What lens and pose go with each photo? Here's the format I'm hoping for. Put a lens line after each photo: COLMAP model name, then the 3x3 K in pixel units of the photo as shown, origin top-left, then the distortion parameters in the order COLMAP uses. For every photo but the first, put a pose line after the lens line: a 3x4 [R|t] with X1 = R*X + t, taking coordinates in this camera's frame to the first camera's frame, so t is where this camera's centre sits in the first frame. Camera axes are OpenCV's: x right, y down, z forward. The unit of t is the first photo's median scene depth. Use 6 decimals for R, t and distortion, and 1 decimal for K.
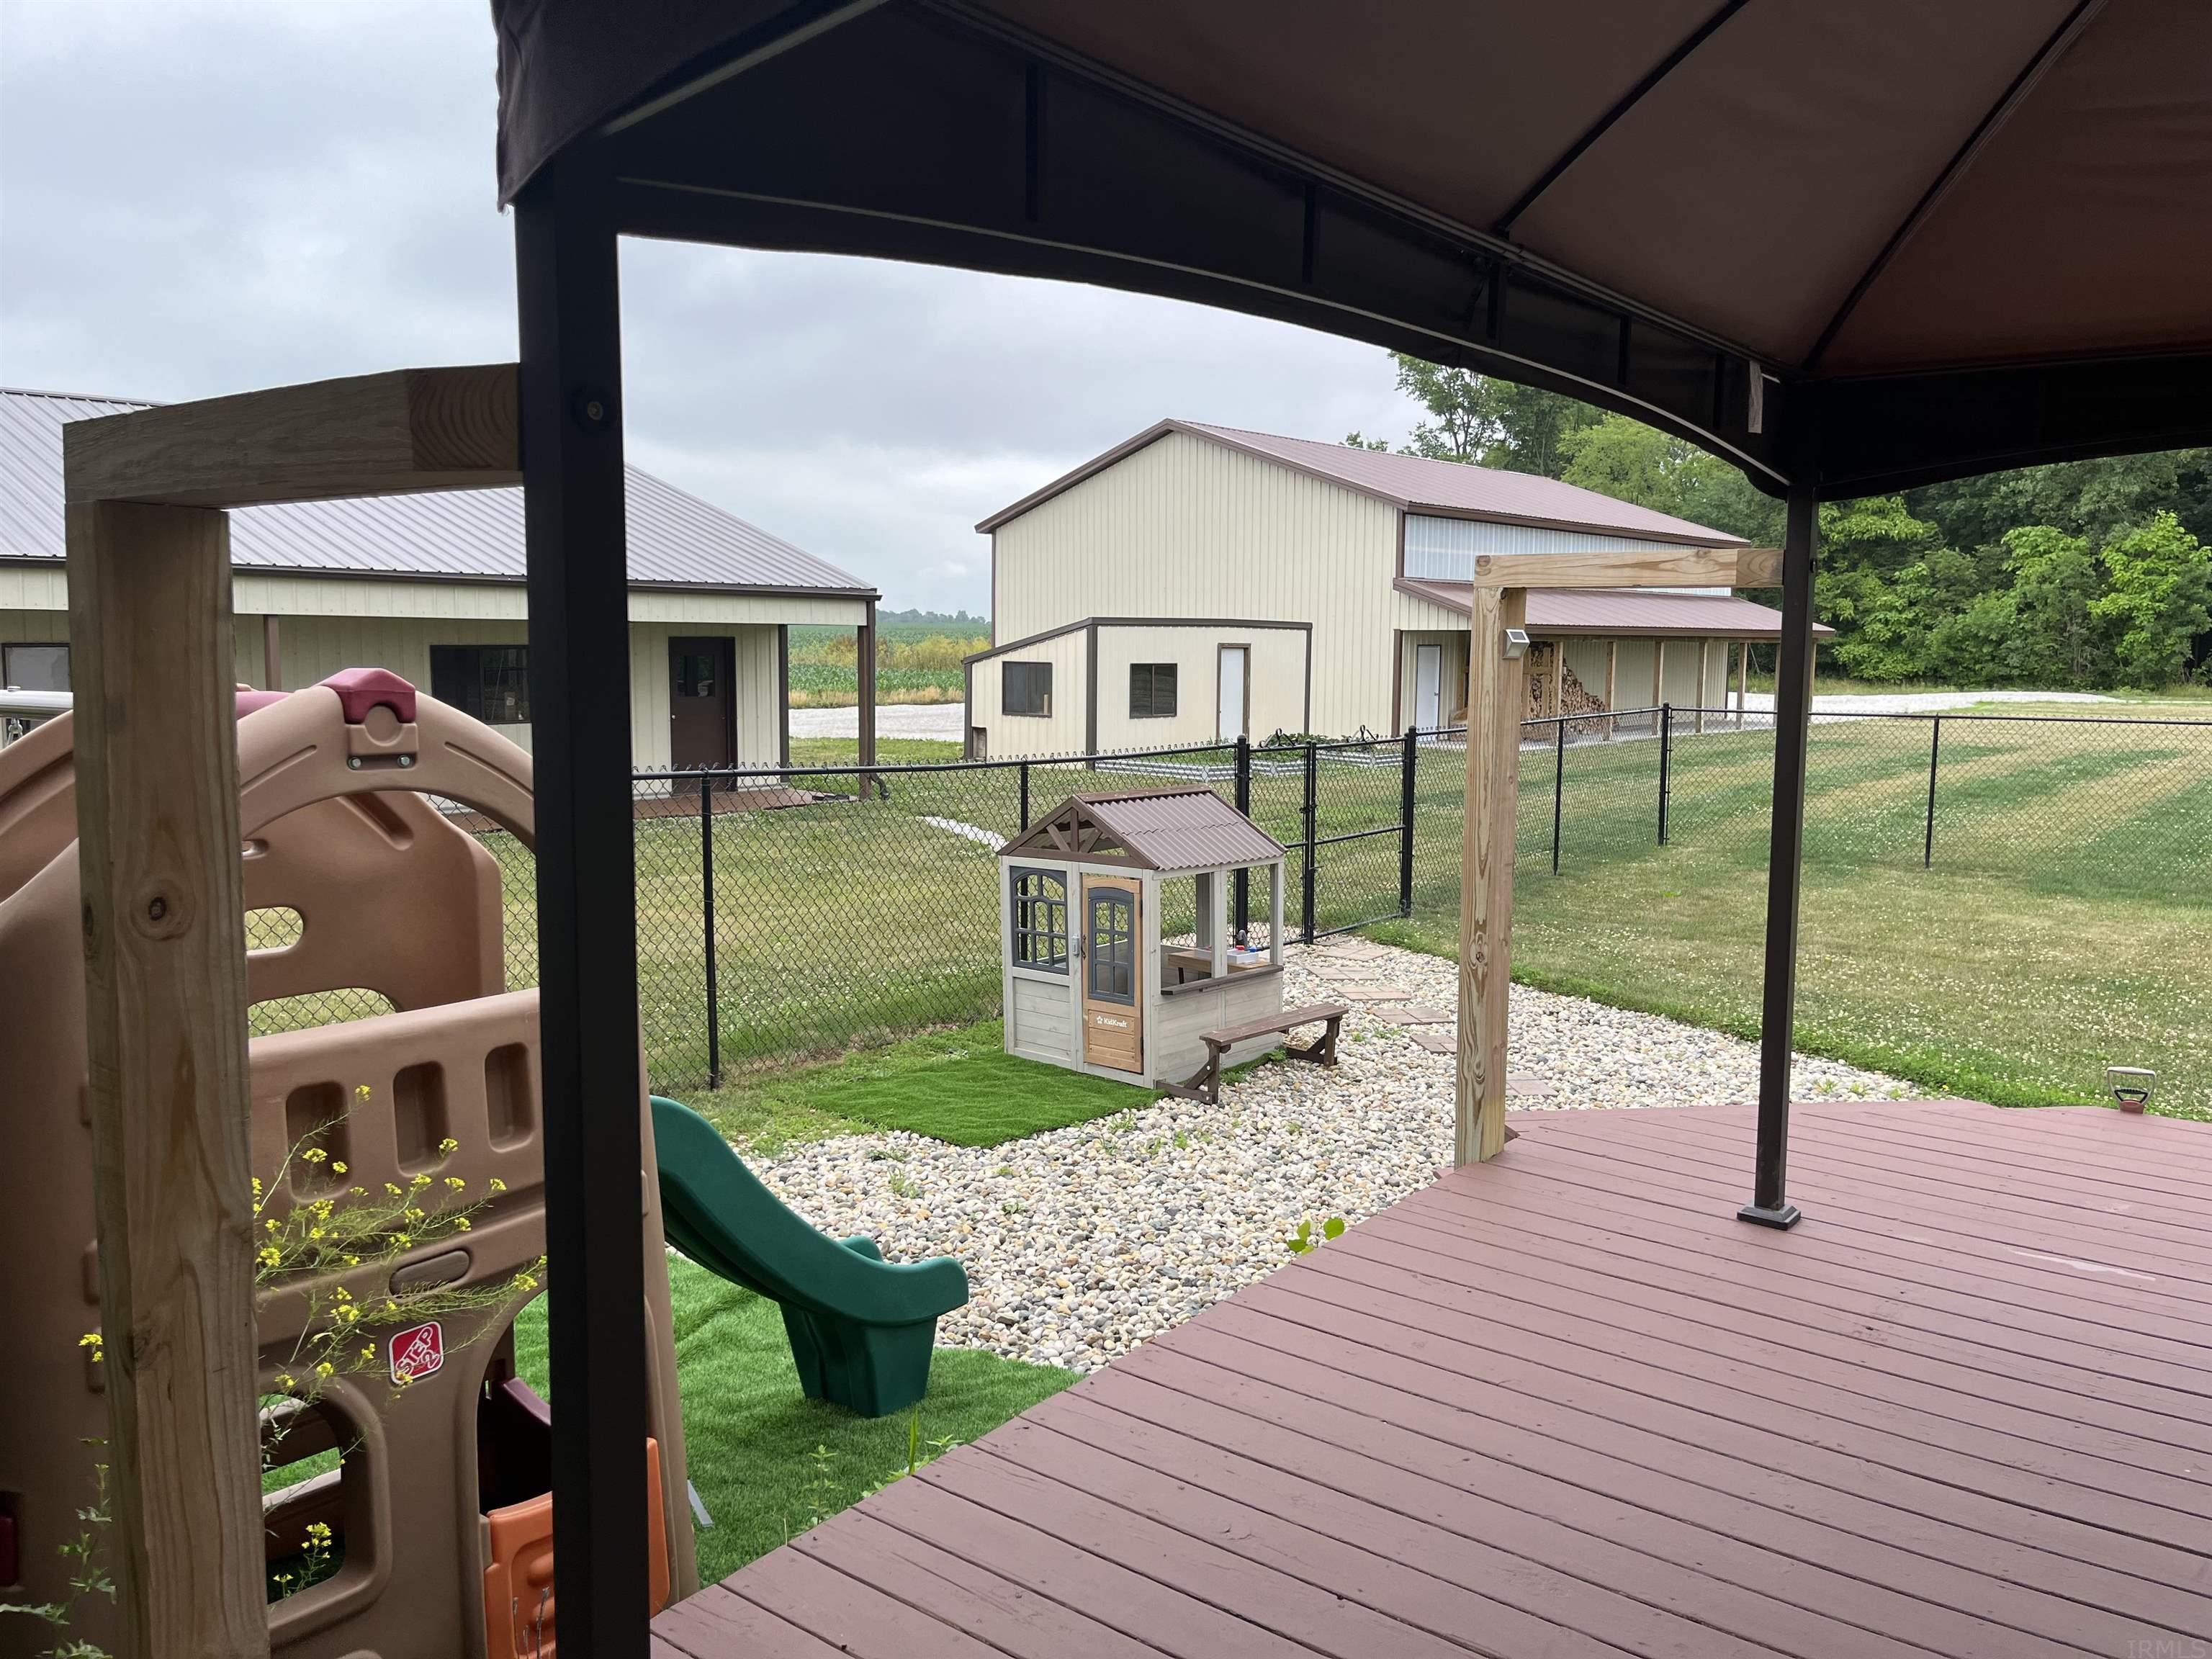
lens RADIAL K [[1691.6, 0, 1105.8], [0, 1691.6, 829.7], [0, 0, 1]] dist [0.061290, -0.071836]
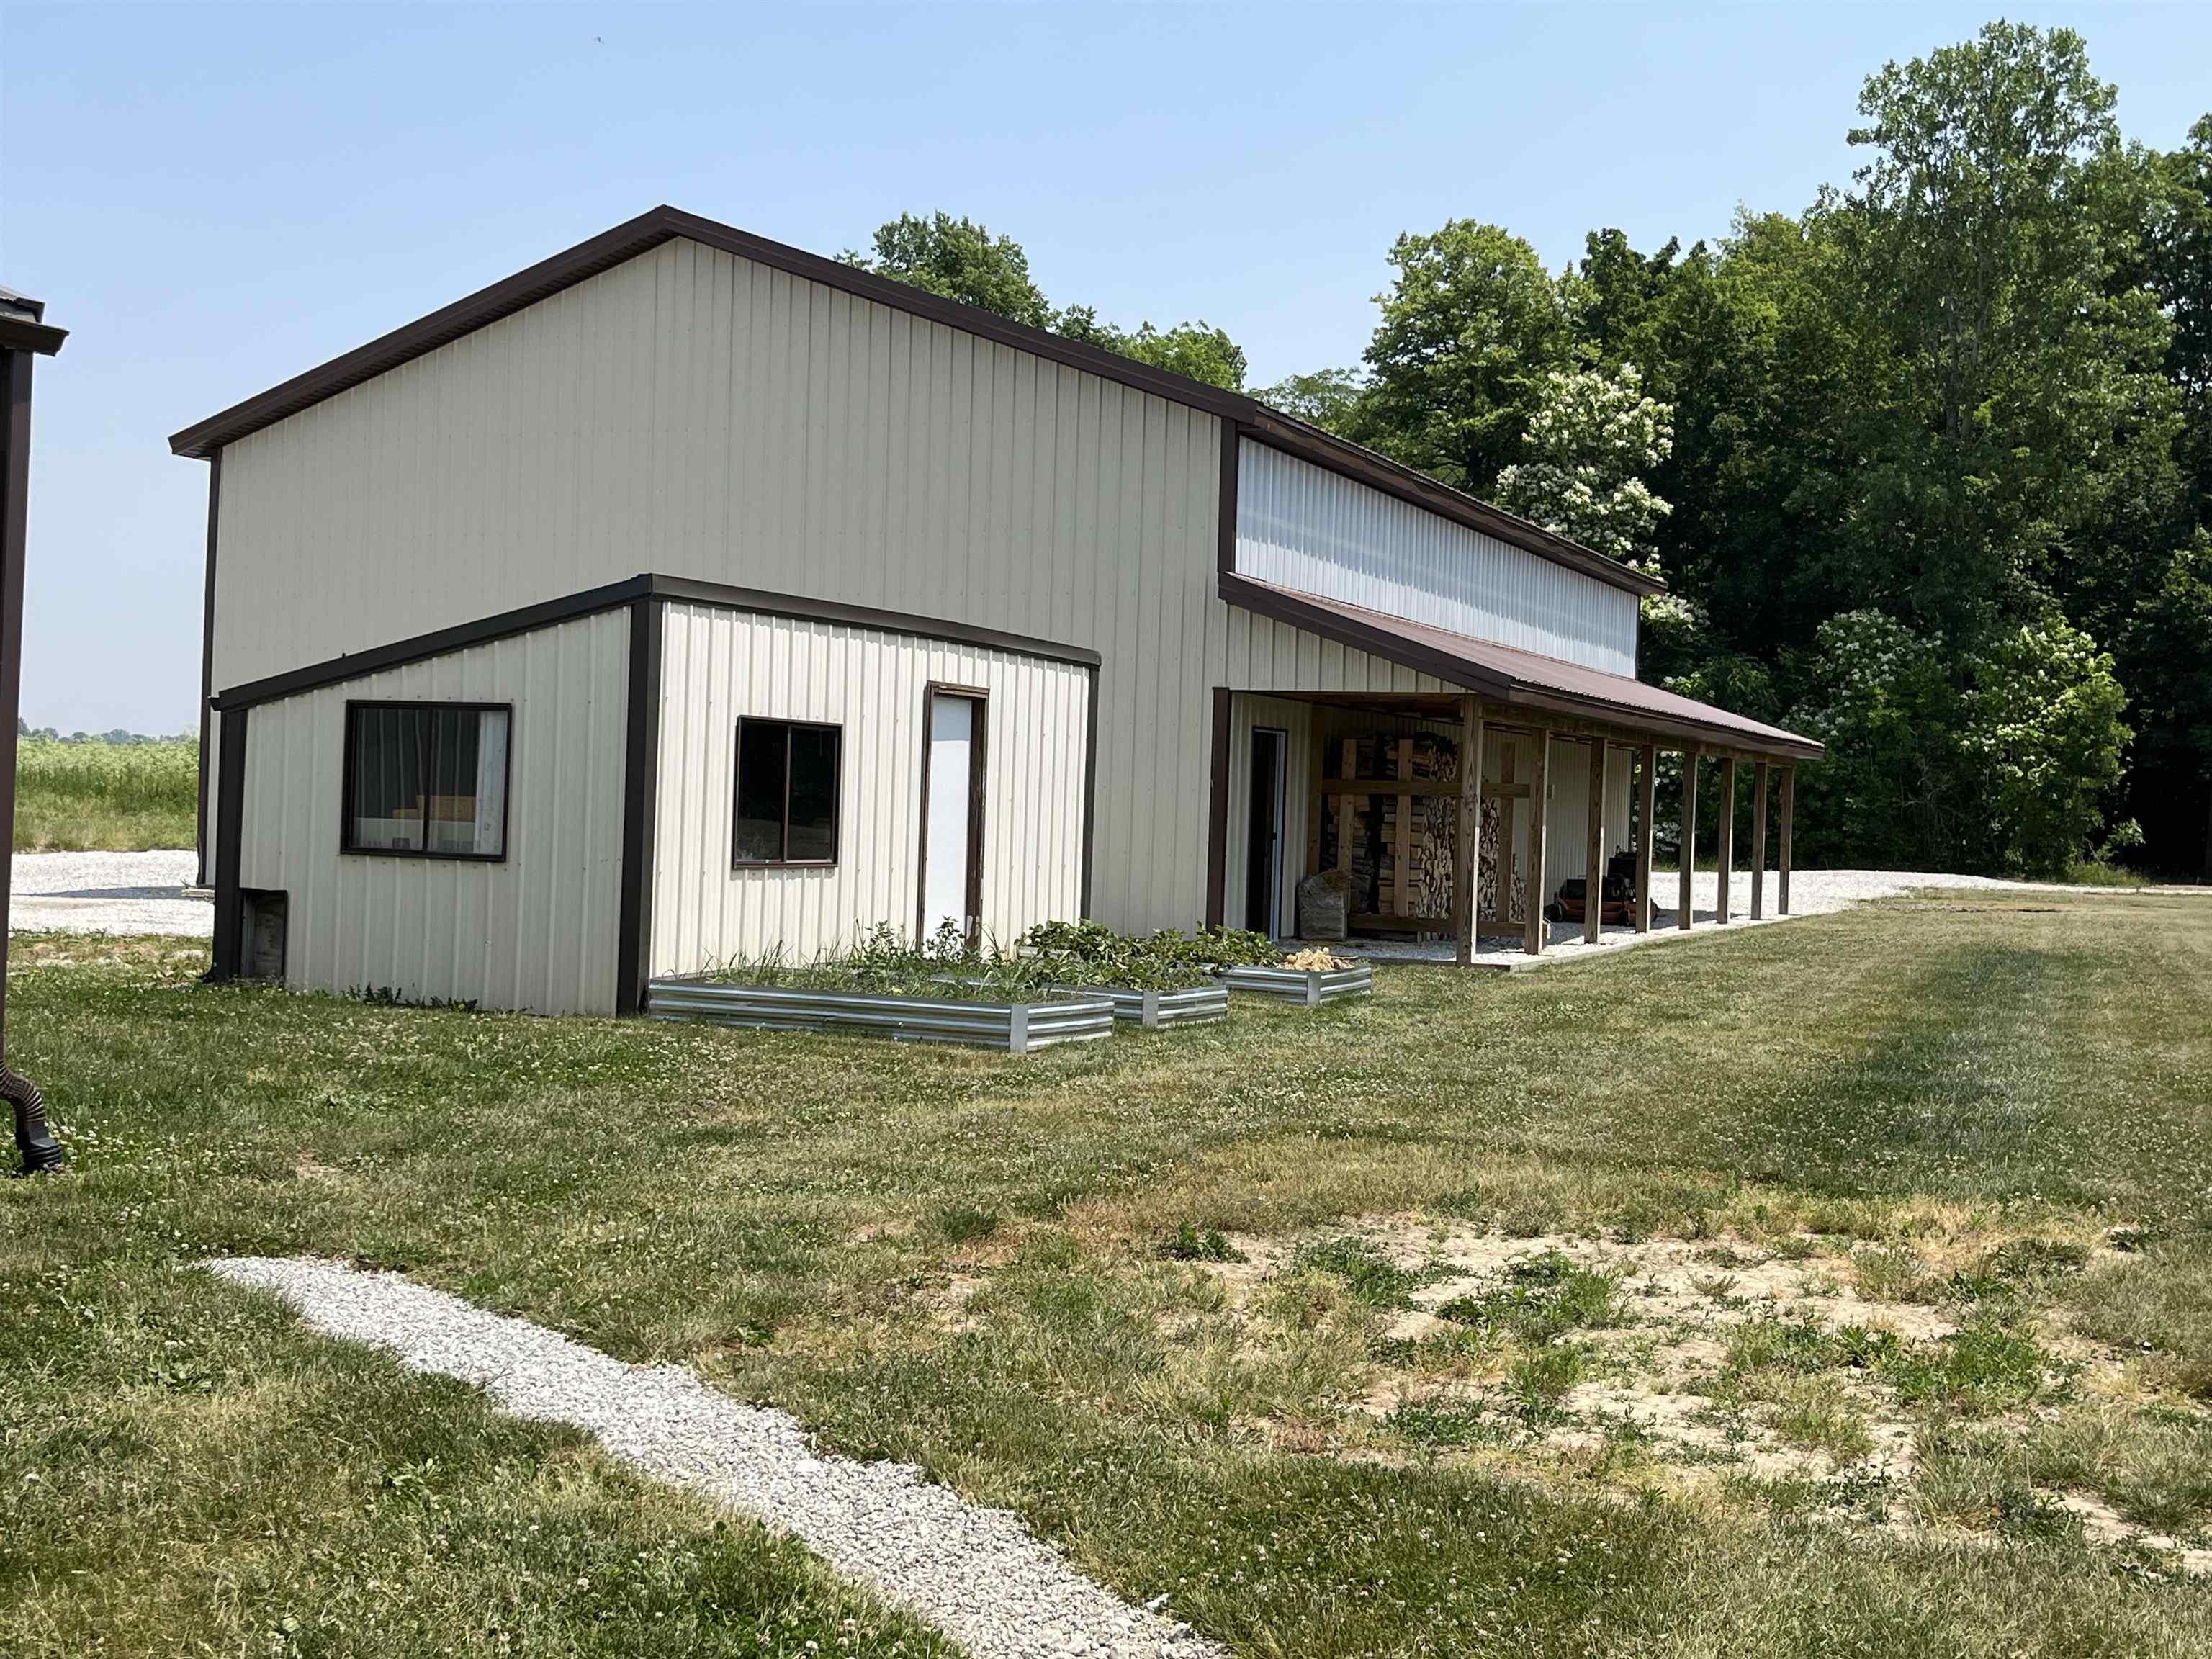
lens RADIAL K [[2577.0, 0, 1113.8], [0, 2577.0, 832.6], [0, 0, 1]] dist [0.103798, 0.000000]
pose [[0.953854, 0.022659, 0.299416, -0.068103], [0.004454, 0.995971, -0.089561, -0.024565], [-0.300239, 0.086762, 0.949910, 0.446647]]
